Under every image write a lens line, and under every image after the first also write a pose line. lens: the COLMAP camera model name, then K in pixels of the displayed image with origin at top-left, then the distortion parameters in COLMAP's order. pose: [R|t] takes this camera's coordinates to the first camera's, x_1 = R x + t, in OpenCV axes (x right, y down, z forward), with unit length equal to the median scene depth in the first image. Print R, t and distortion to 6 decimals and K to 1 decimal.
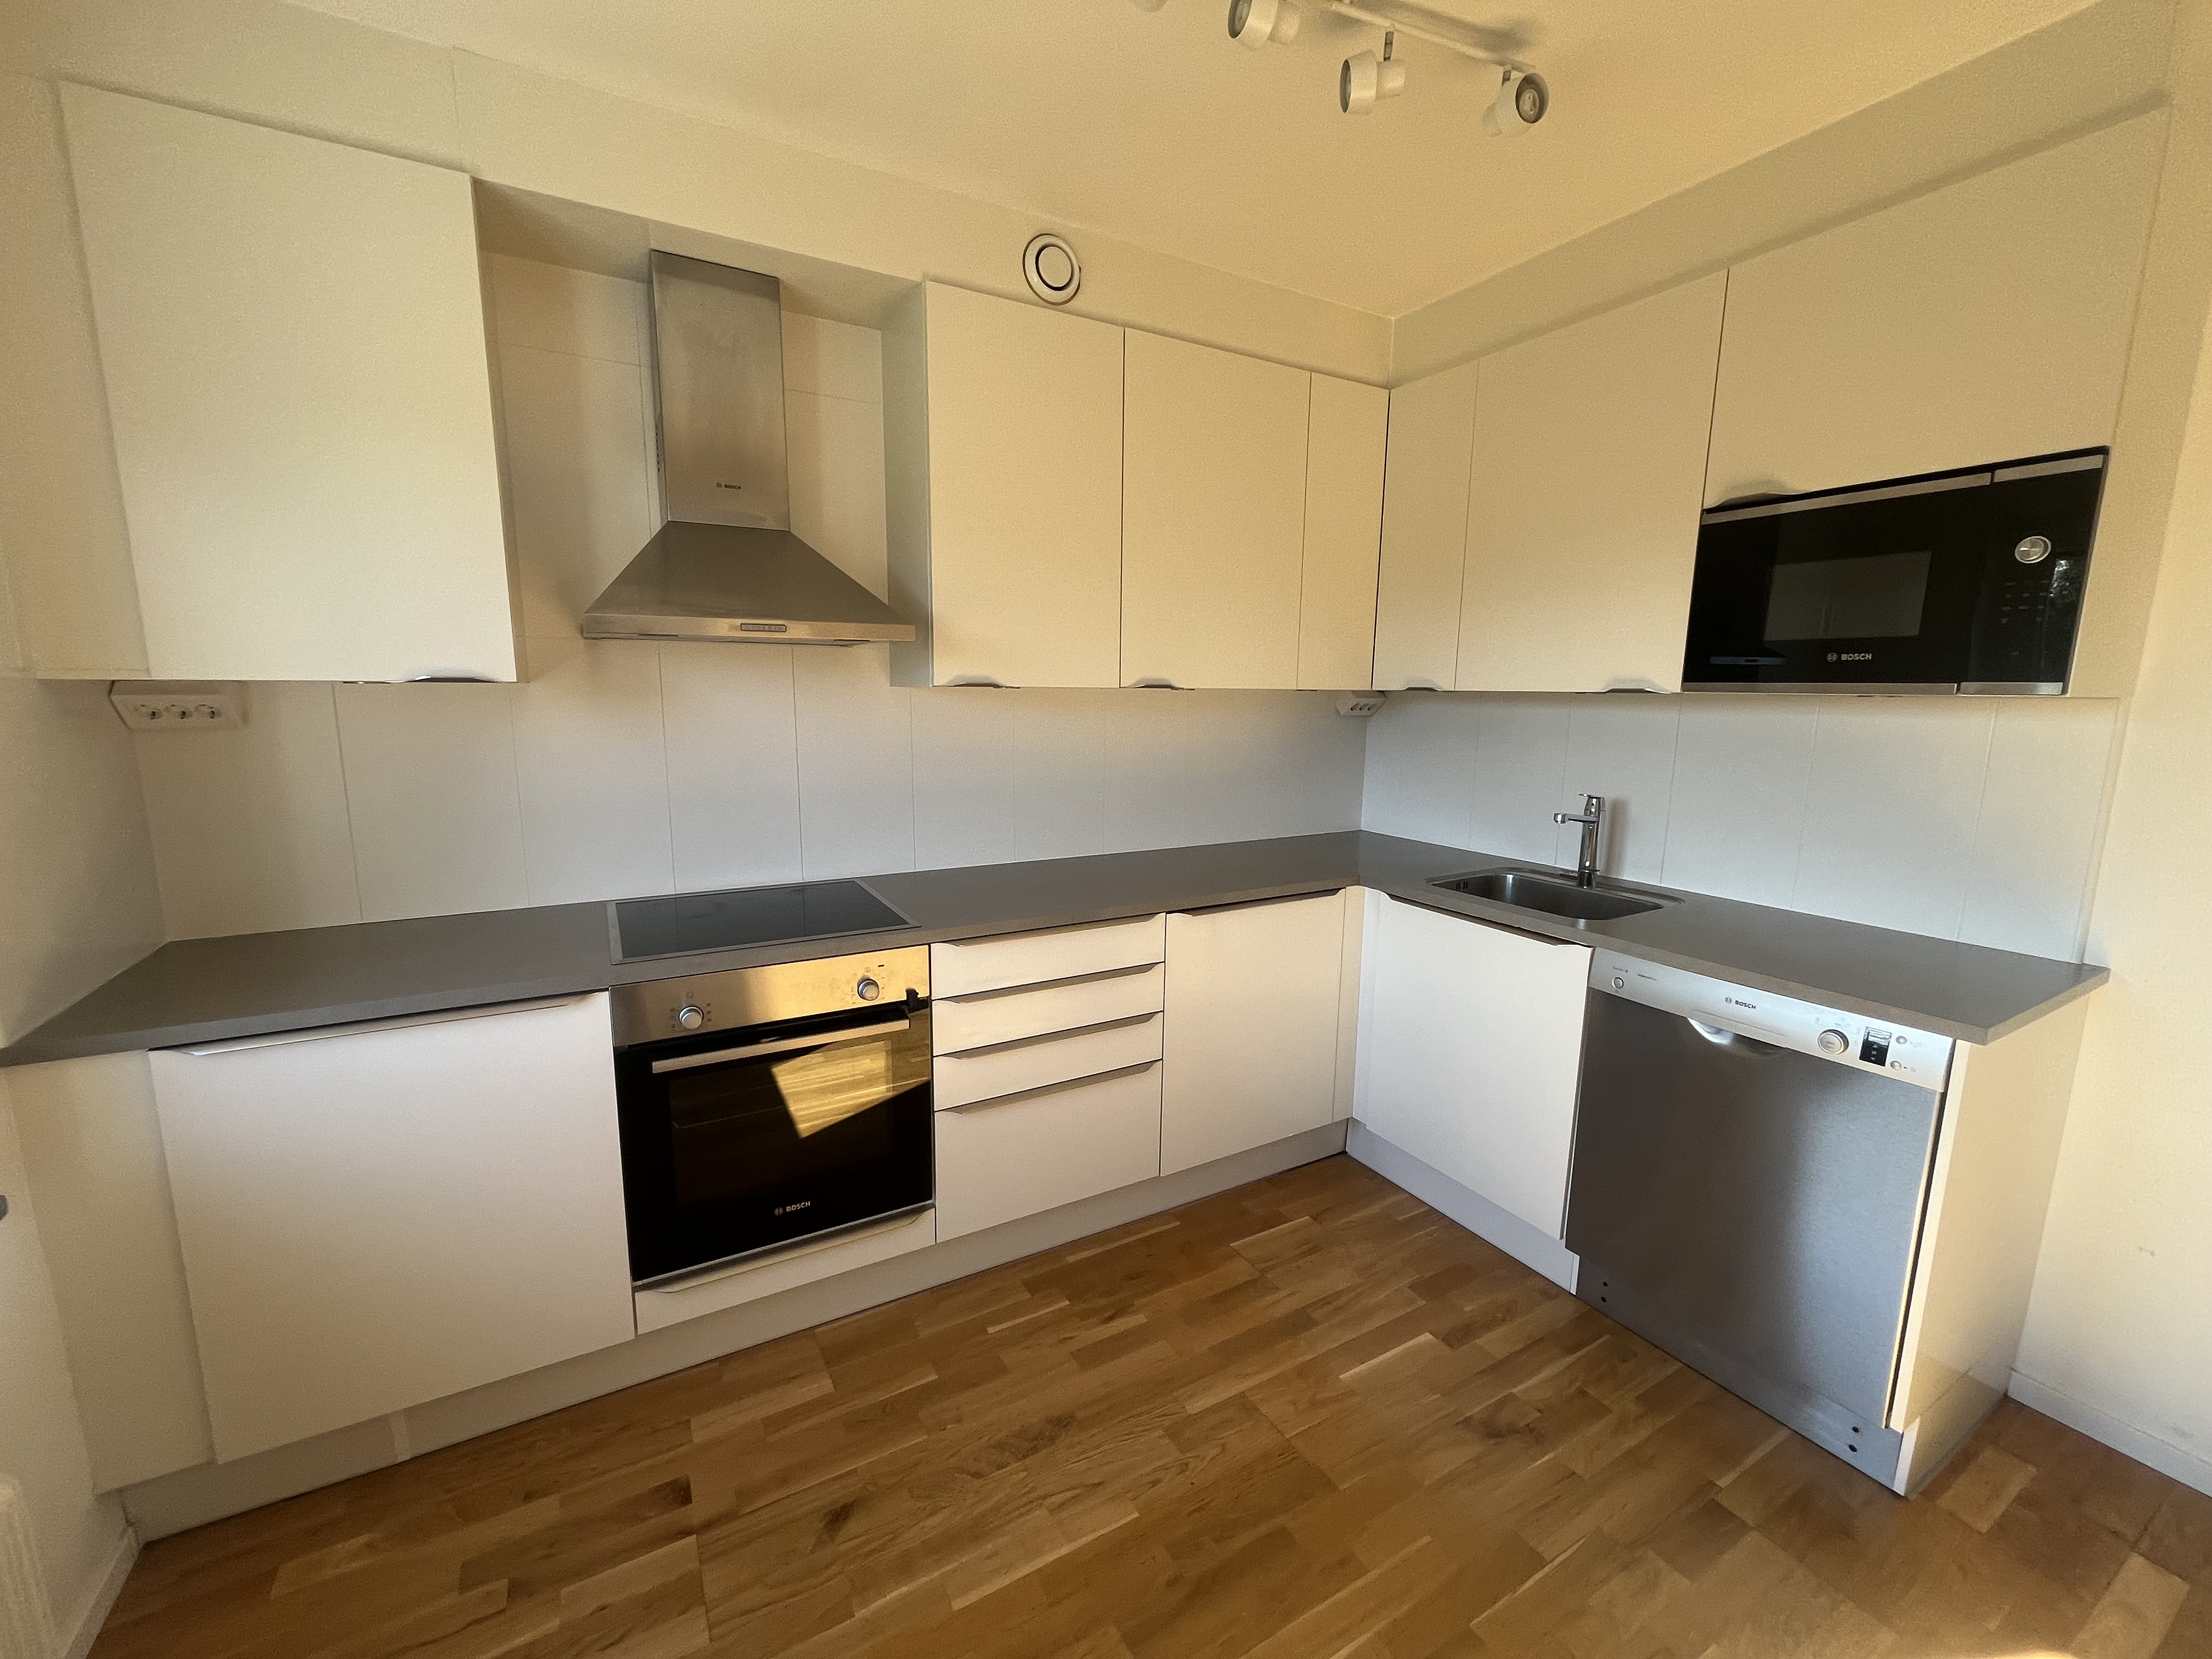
lens RADIAL K [[888.2, 0, 1096.0], [0, 888.2, 827.8], [0, 0, 1]] dist [-0.002871, -0.000276]
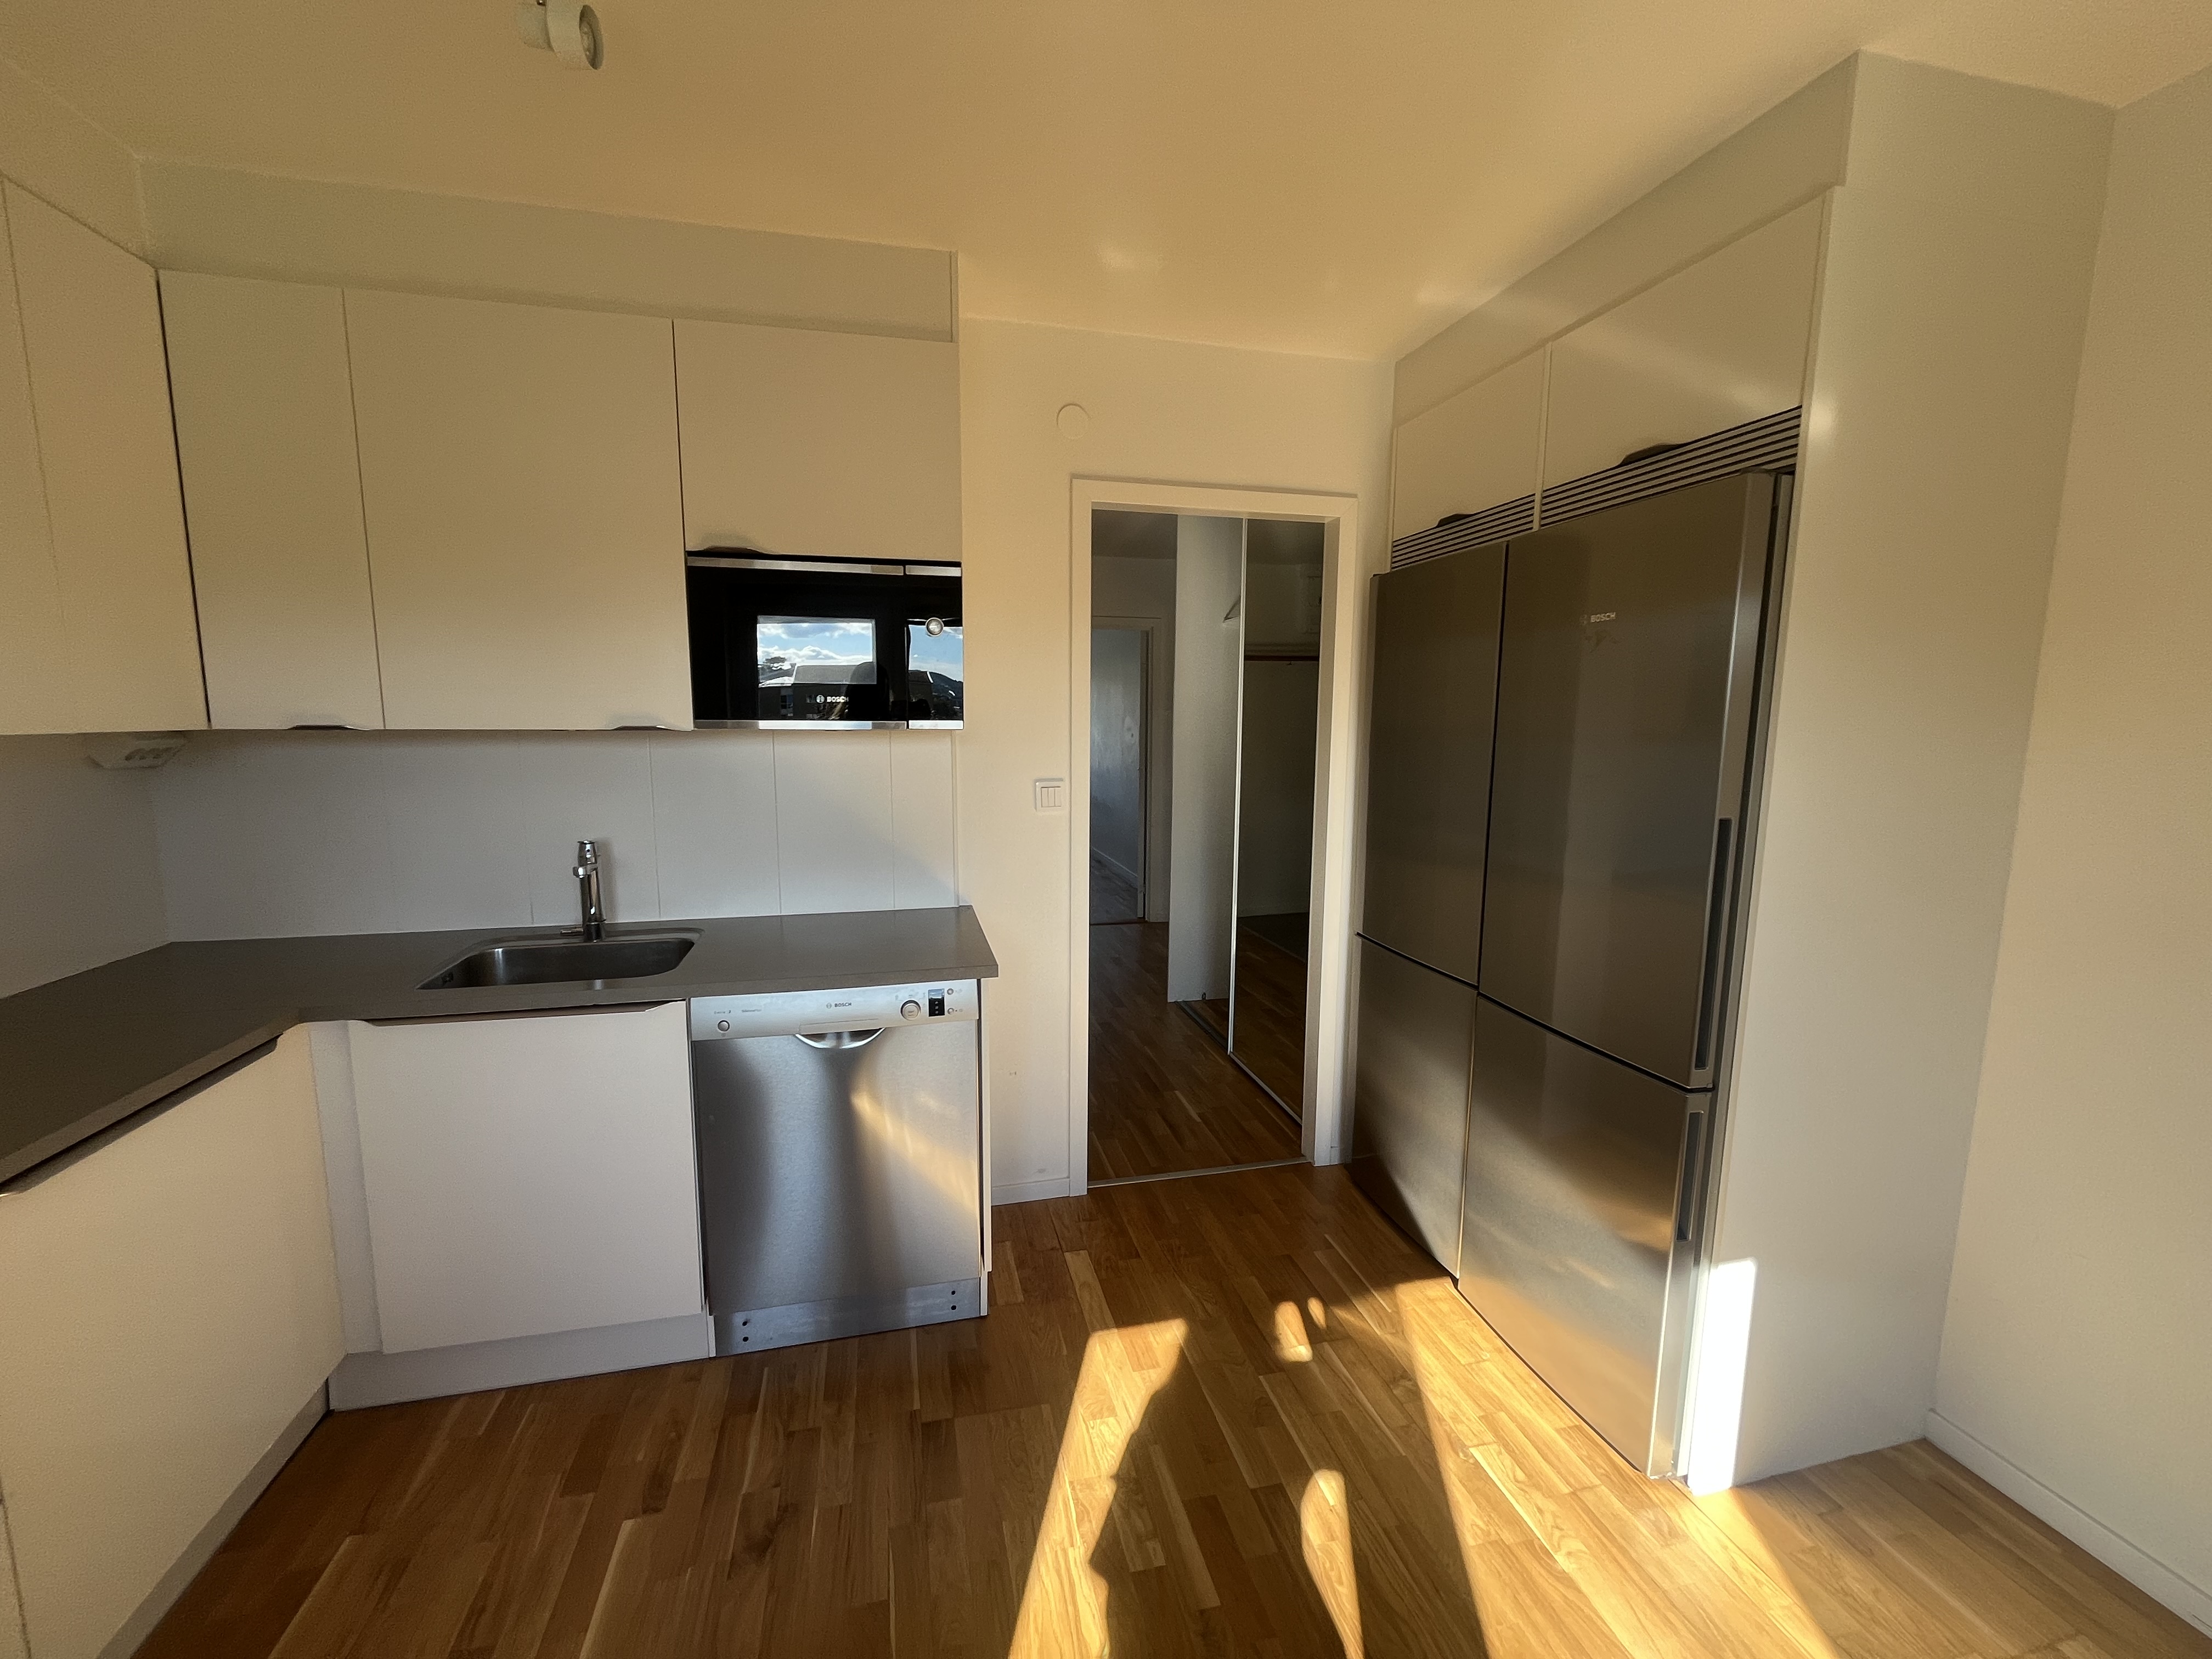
lens RADIAL K [[887.4, 0, 1094.0], [0, 887.4, 832.8], [0, 0, 1]] dist [0.000435, -0.000193]
pose [[0.278958, -0.132126, 0.951170, -0.197771], [0.146884, 0.984705, 0.093707, -0.065130], [-0.949003, 0.113571, 0.294099, 0.285475]]
